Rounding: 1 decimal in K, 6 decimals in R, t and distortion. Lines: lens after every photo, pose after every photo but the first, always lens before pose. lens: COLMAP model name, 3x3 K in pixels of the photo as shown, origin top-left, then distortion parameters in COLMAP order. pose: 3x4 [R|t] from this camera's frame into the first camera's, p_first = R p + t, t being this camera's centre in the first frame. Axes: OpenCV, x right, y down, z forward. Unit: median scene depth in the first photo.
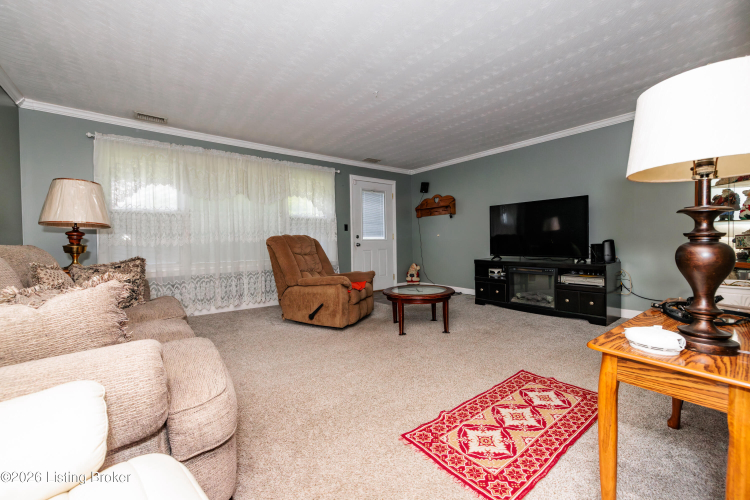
lens RADIAL K [[309.3, 0, 375.0], [0, 309.3, 250.0], [0, 0, 1]] dist [0.021004, -0.000021]
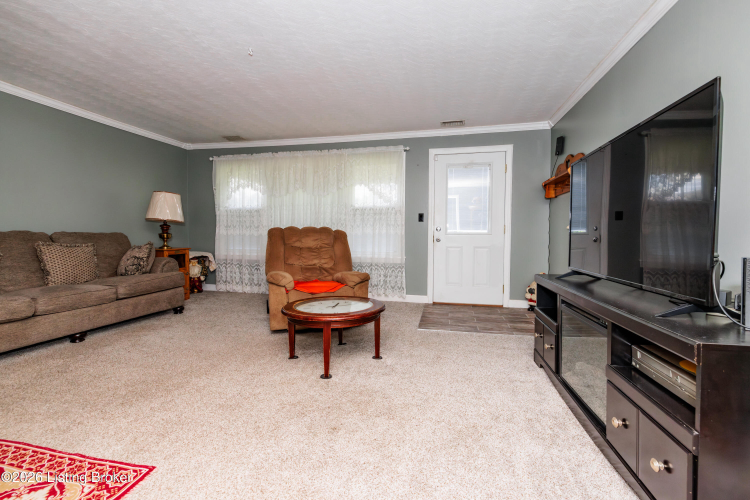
lens RADIAL K [[309.3, 0, 375.0], [0, 309.3, 250.0], [0, 0, 1]] dist [0.021004, -0.000021]
pose [[0.632818, 0.067963, -0.771313, 0.518433], [-0.036880, 0.997655, 0.057649, -0.035435], [0.773422, -0.008035, 0.633840, 0.460806]]
